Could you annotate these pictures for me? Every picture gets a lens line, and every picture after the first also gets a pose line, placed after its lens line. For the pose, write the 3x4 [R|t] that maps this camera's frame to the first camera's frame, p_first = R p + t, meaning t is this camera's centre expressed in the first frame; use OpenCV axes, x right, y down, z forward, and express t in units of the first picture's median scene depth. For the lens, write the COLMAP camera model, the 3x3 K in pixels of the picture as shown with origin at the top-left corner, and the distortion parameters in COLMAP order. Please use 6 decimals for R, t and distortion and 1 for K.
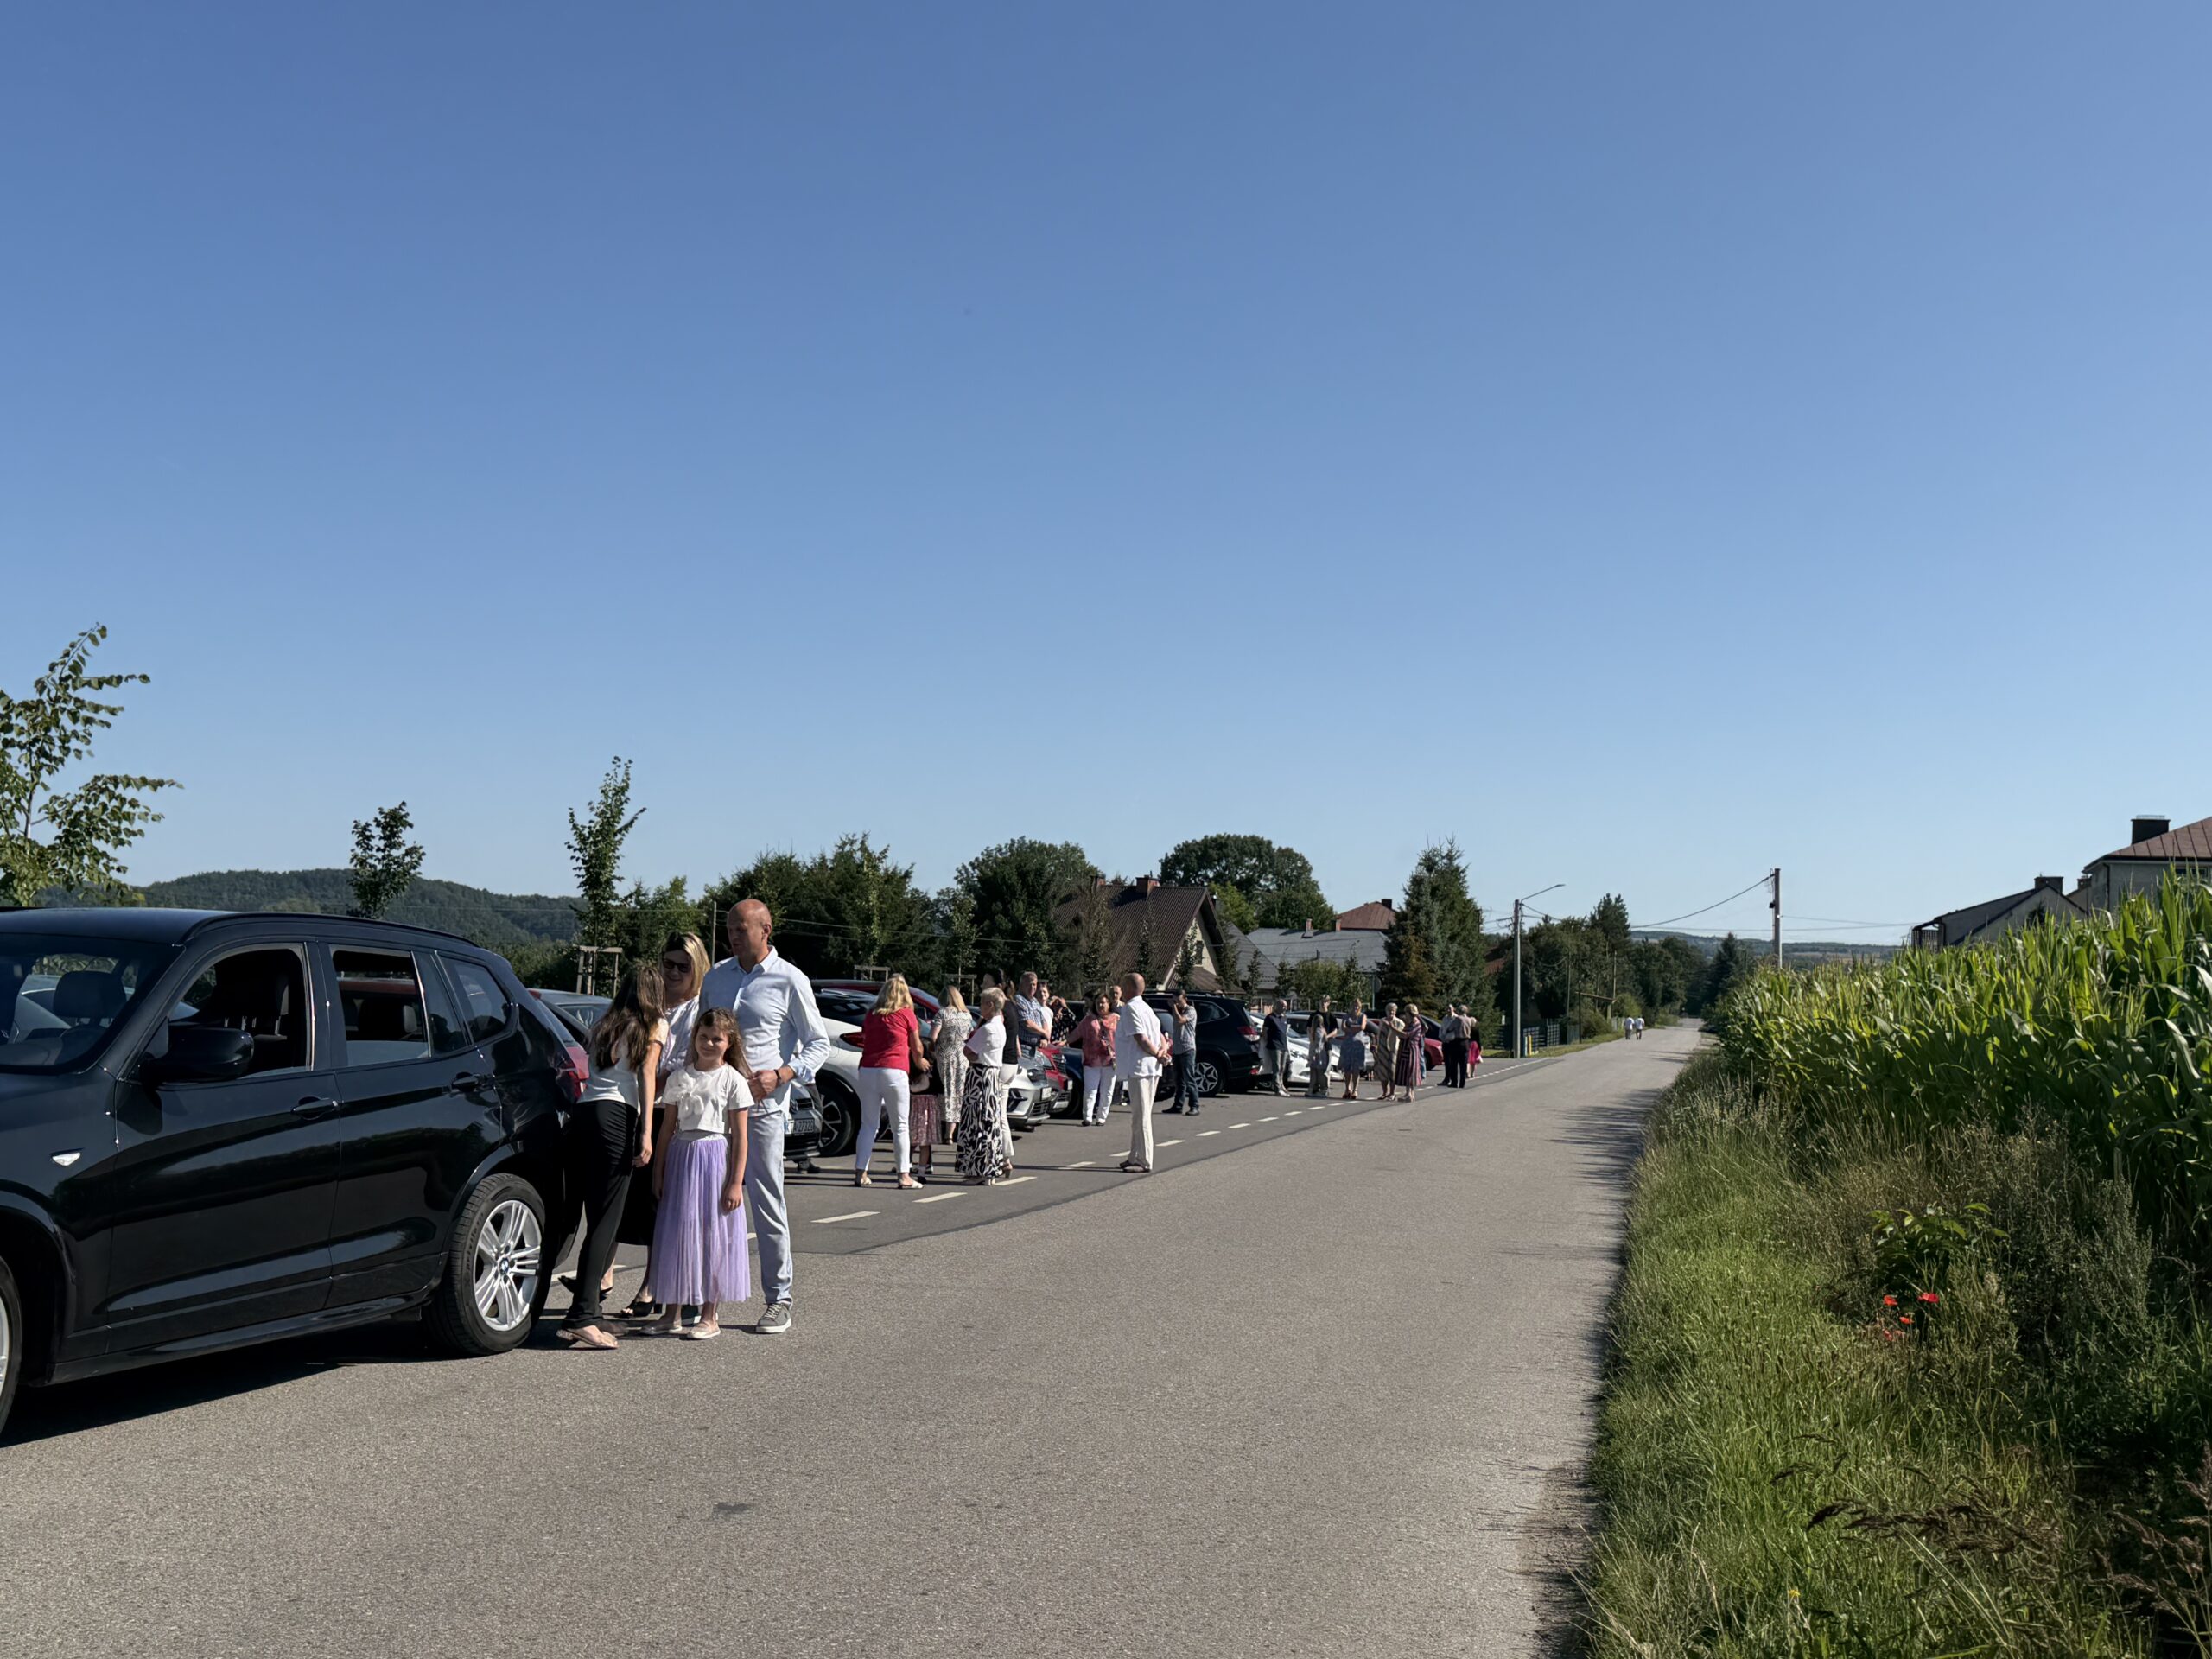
lens RADIAL K [[2289.7, 0, 1068.9], [0, 2289.7, 855.1], [0, 0, 1]] dist [0.108789, -0.005166]
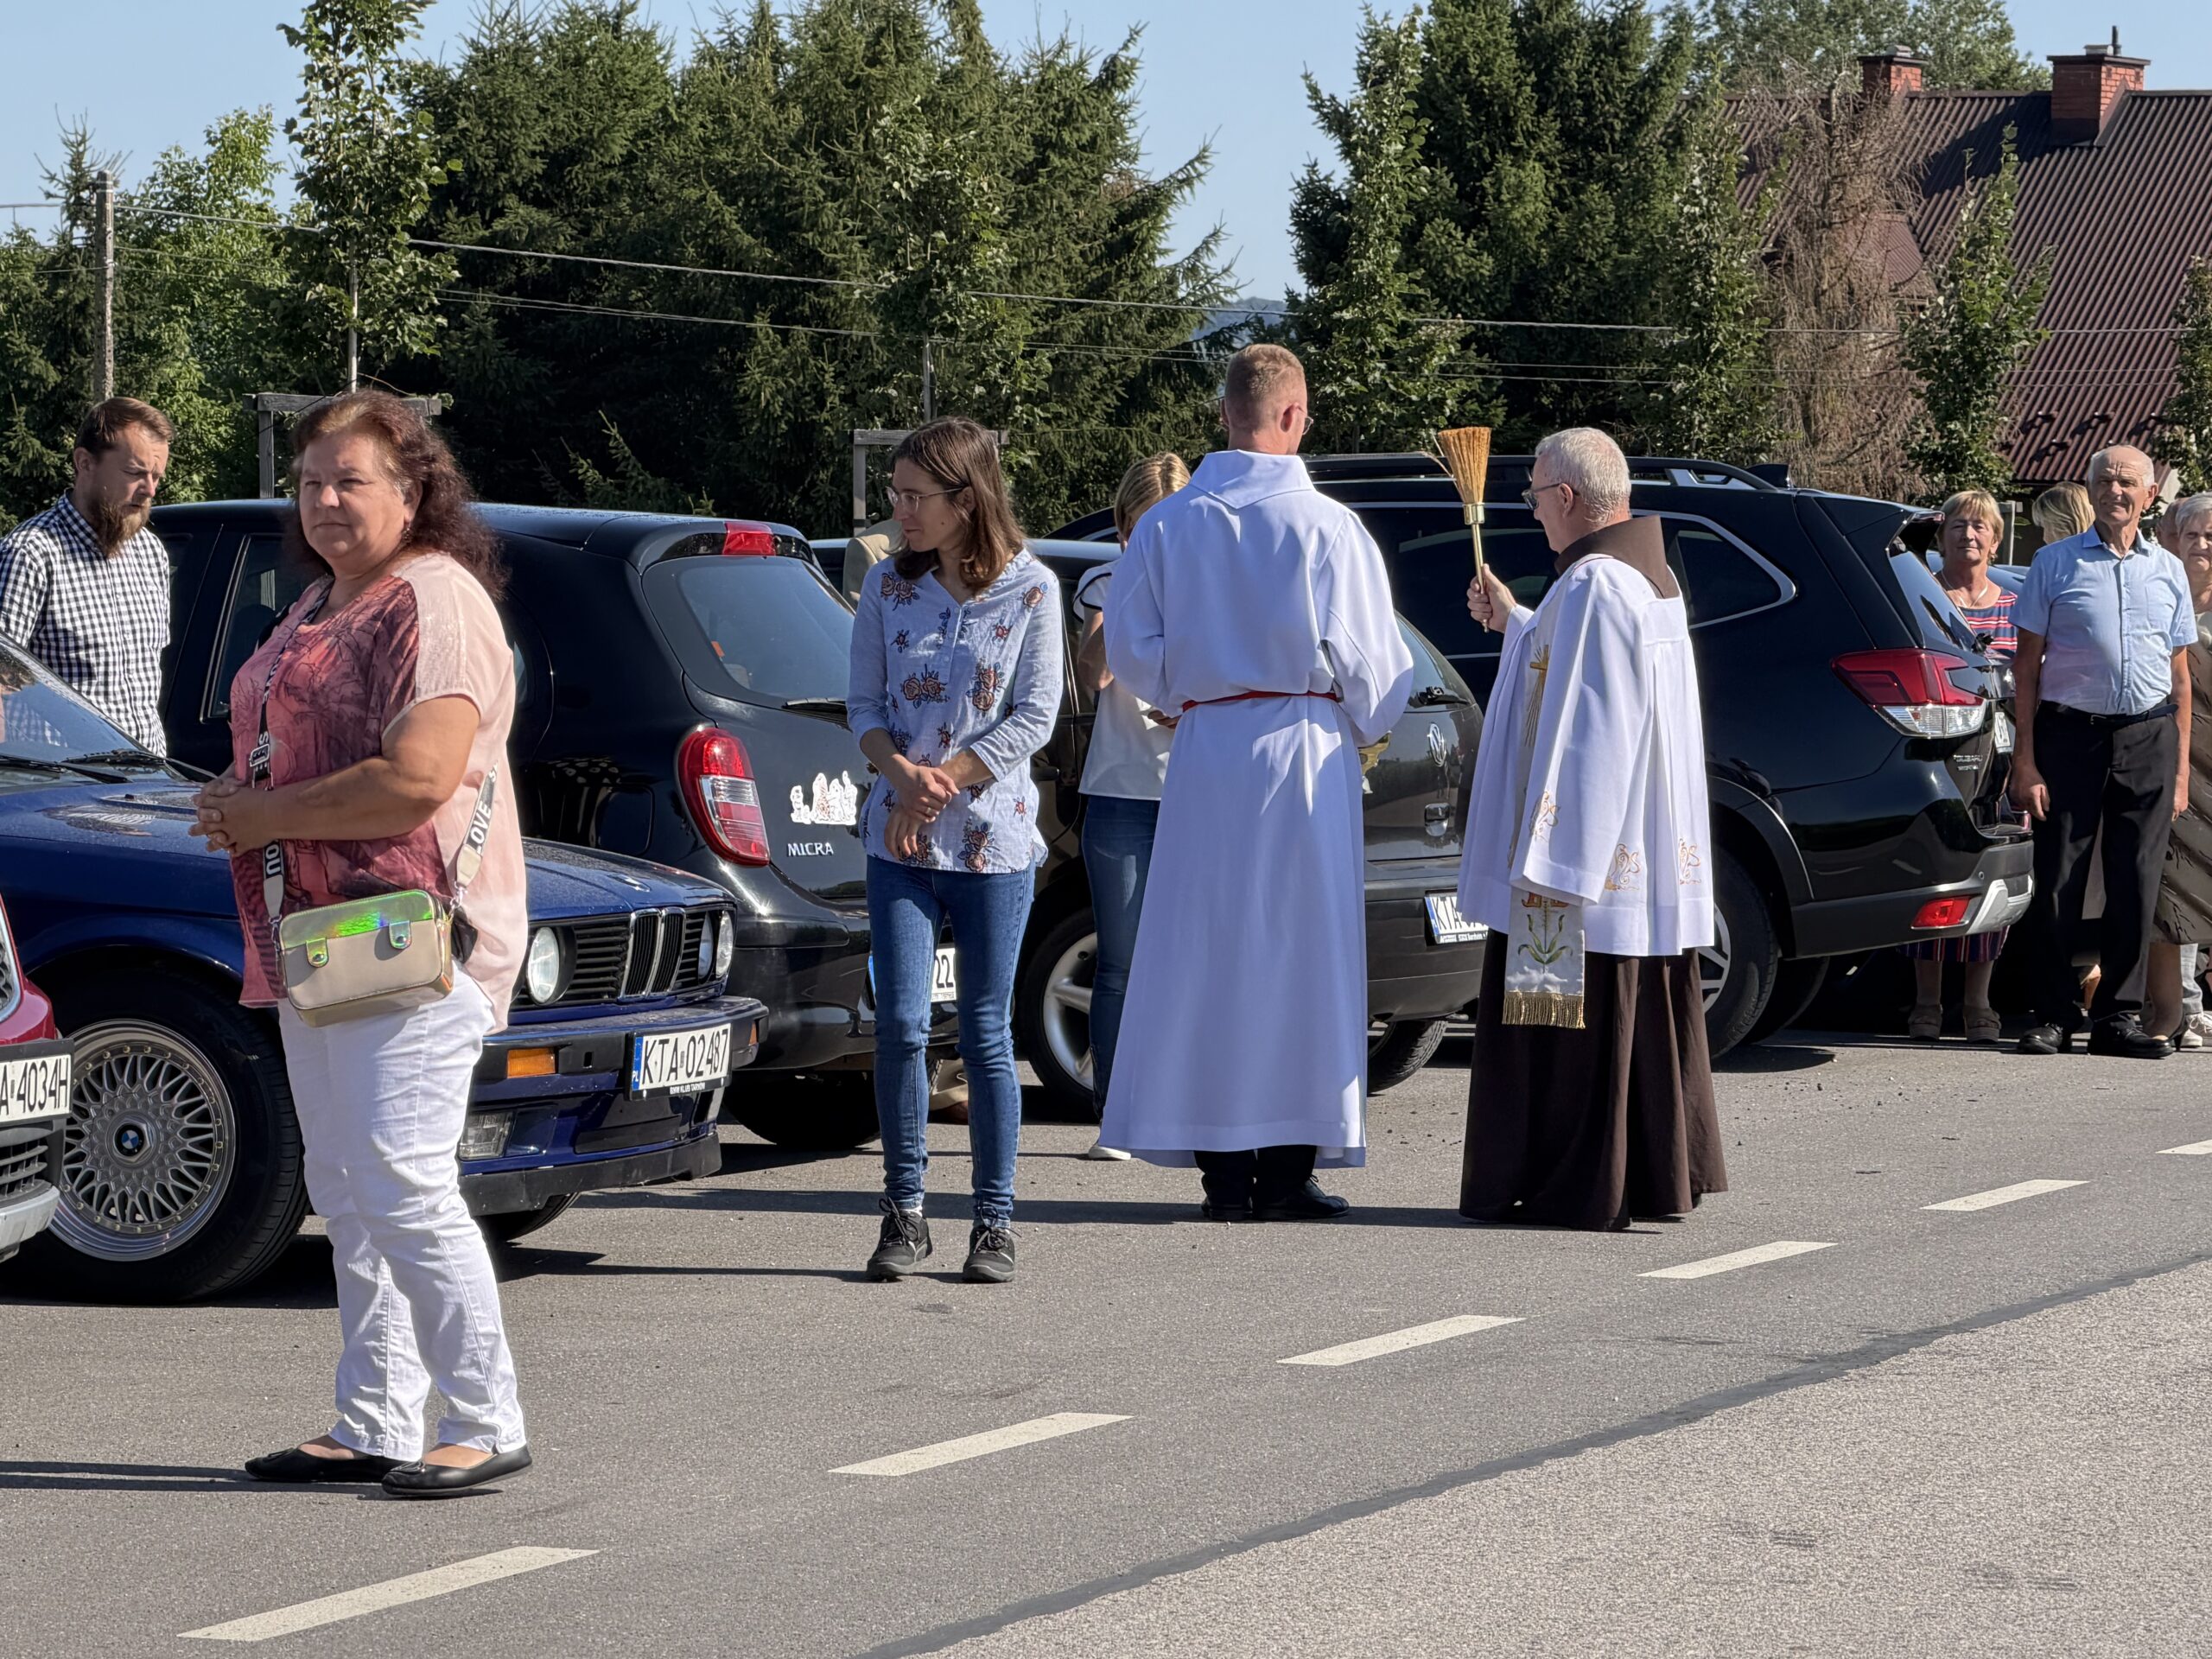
lens RADIAL K [[8137.0, 0, 1106.0], [0, 8137.0, 829.5], [0, 0, 1]] dist [0.160131, 0.870058]
pose [[0.992858, -0.015072, -0.118349, 0.032759], [0.025841, 0.995607, 0.089994, 0.011344], [0.116472, -0.092409, 0.988886, 0.140374]]
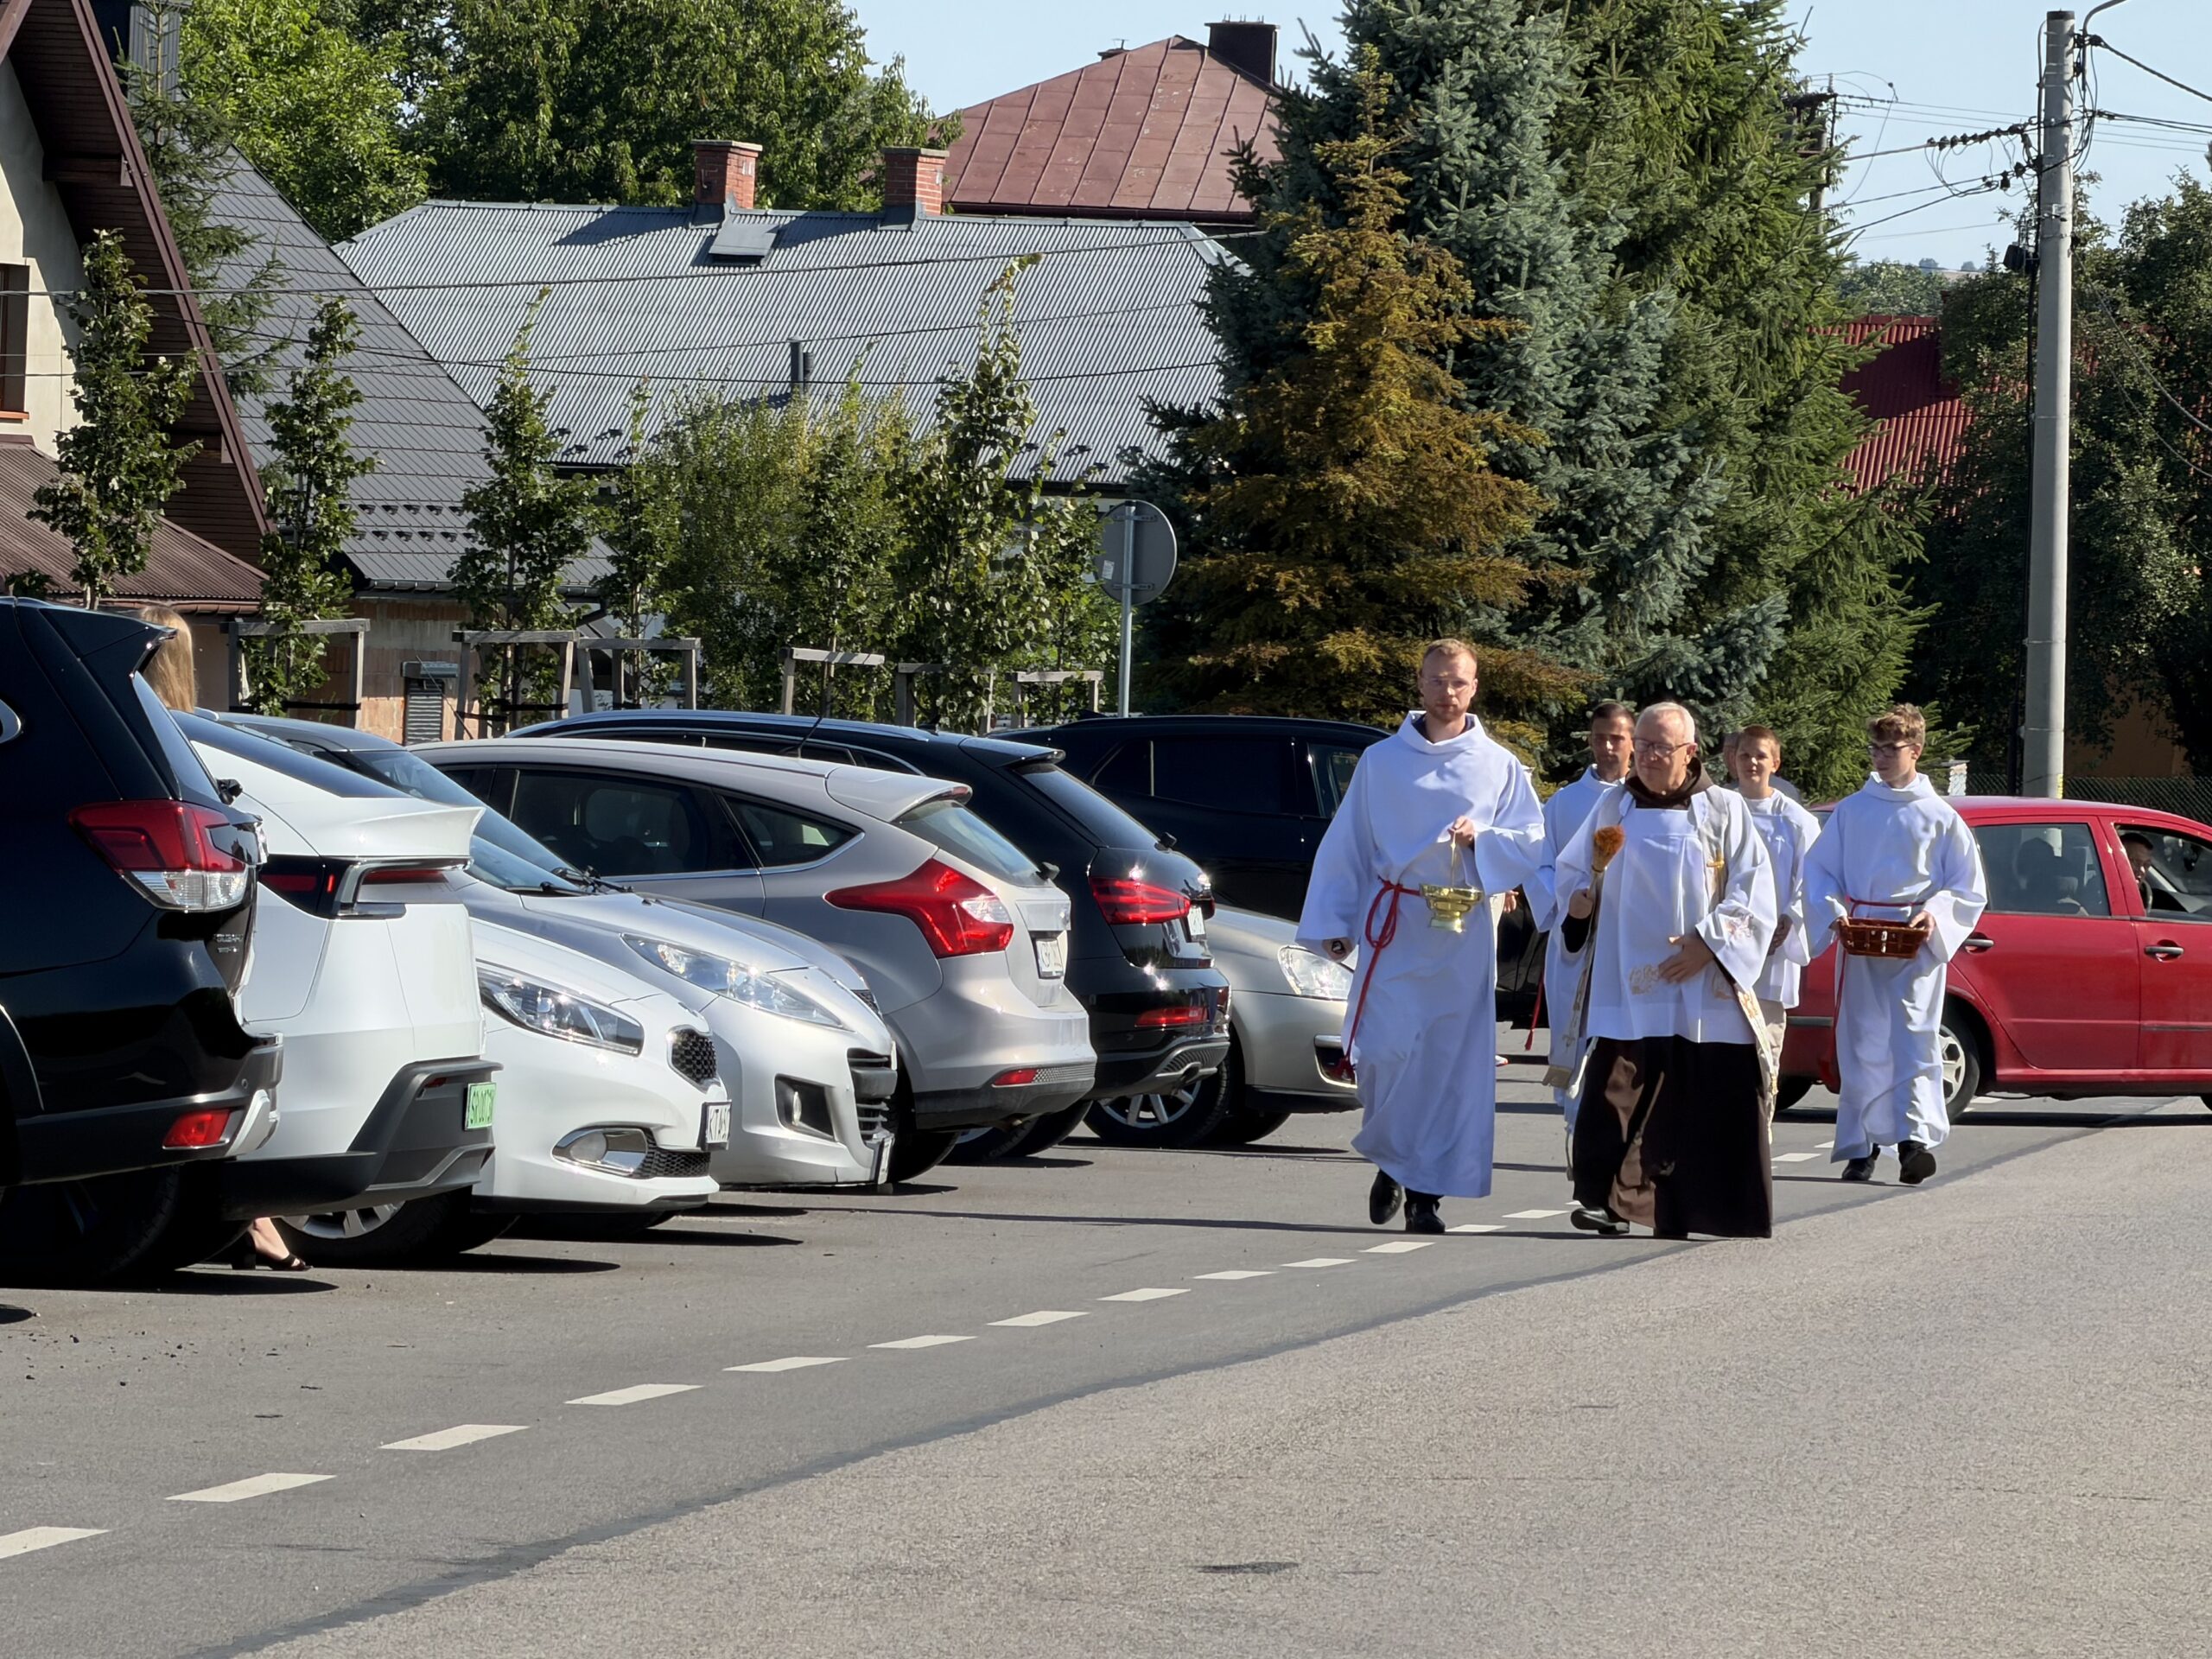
lens RADIAL K [[14307.9, 0, 1105.8], [0, 14307.9, 987.4], [0, 0, 1]] dist [0.027377, 15.443870]
pose [[0.991912, -0.000309, 0.126930, 0.009115], [-0.010482, 0.996382, 0.084337, 0.004500], [-0.126497, -0.084985, 0.988320, 0.051107]]
